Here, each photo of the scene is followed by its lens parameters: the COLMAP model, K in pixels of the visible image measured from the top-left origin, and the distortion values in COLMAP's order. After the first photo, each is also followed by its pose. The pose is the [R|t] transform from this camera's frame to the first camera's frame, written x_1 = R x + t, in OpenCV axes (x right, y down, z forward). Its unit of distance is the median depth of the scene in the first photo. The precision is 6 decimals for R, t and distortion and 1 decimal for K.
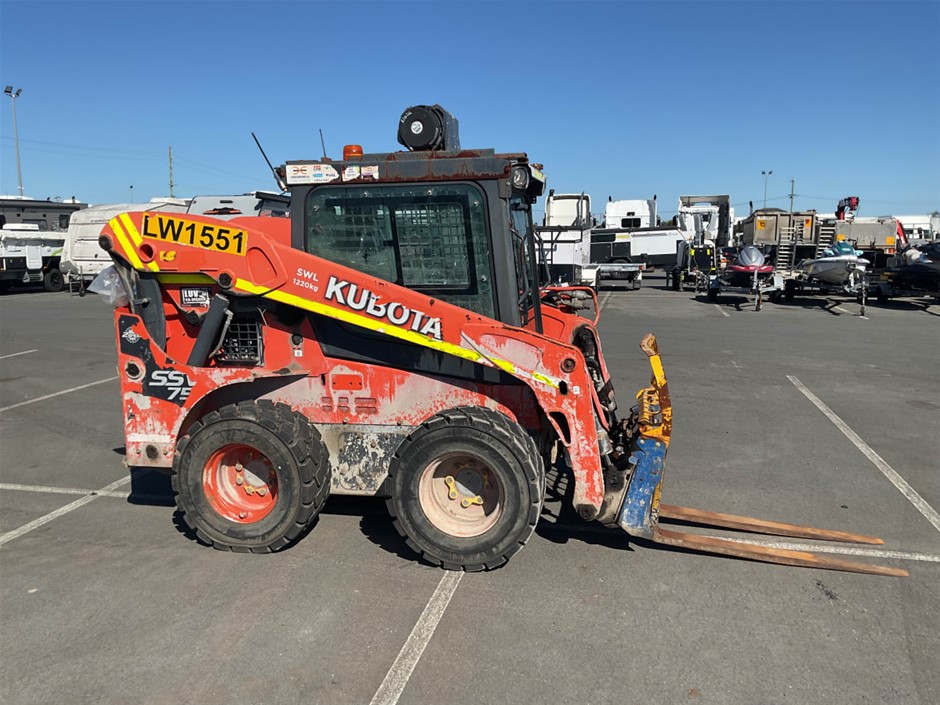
lens RADIAL K [[762.6, 0, 468.2], [0, 762.6, 347.2], [0, 0, 1]] dist [0.048960, -0.068904]
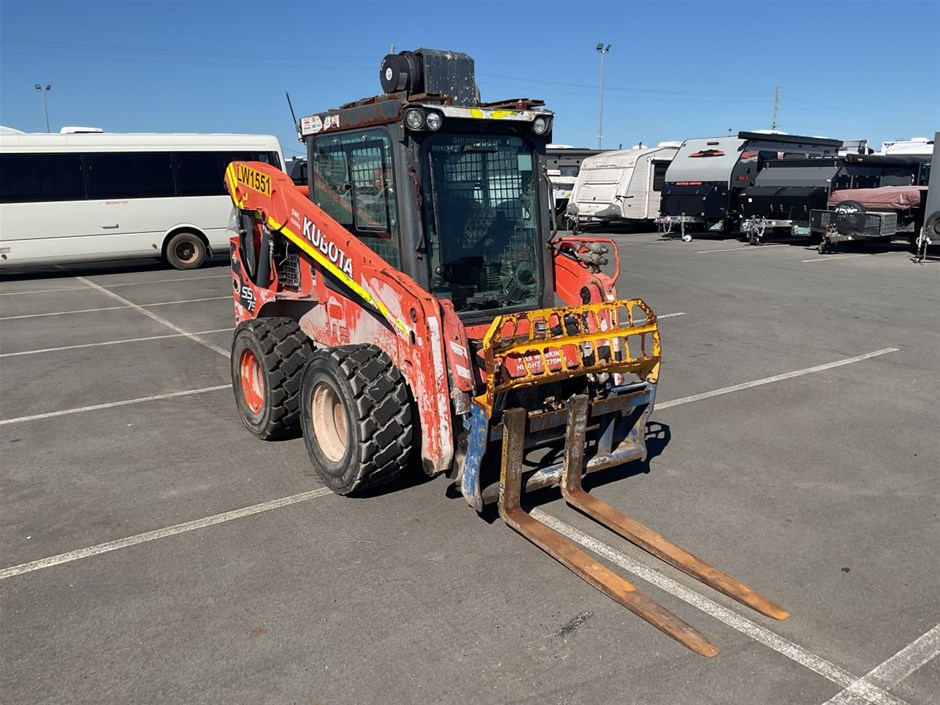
lens RADIAL K [[762.6, 0, 468.0], [0, 762.6, 354.3], [0, 0, 1]] dist [0.048960, -0.068904]
pose [[0.744986, 0.145385, -0.651044, 0.761357], [-0.092586, 0.989051, 0.114920, -0.041584], [0.660623, -0.025336, 0.750290, 0.288701]]
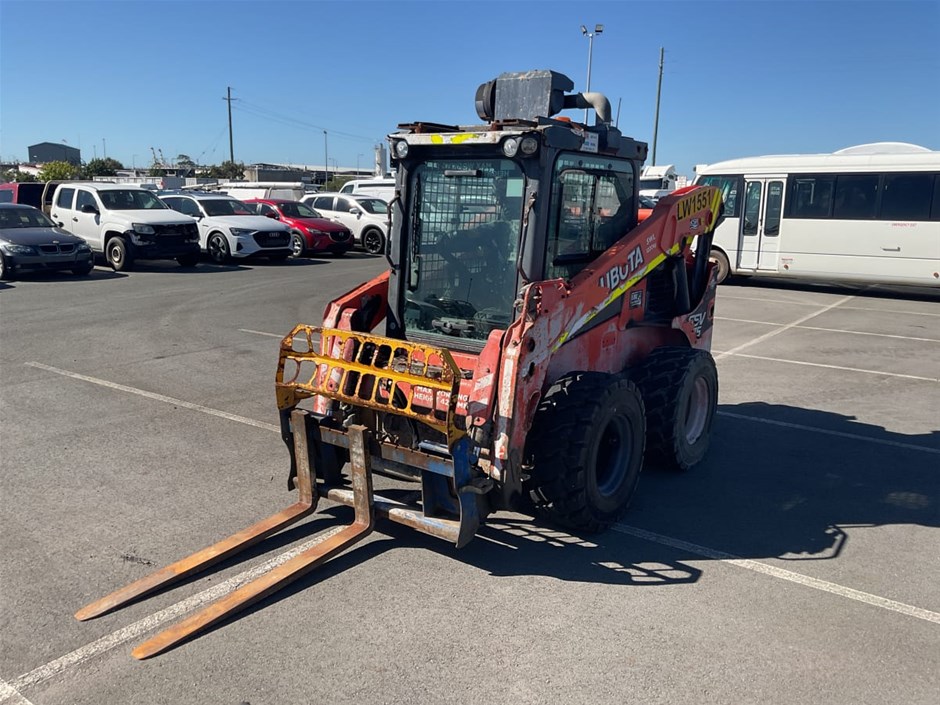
lens RADIAL K [[762.6, 0, 464.7], [0, 762.6, 354.8], [0, 0, 1]] dist [0.048960, -0.068904]
pose [[-0.377667, 0.189900, -0.906259, 1.020506], [-0.154644, 0.952061, 0.263942, -0.236045], [0.912936, 0.239829, -0.330195, 1.464965]]
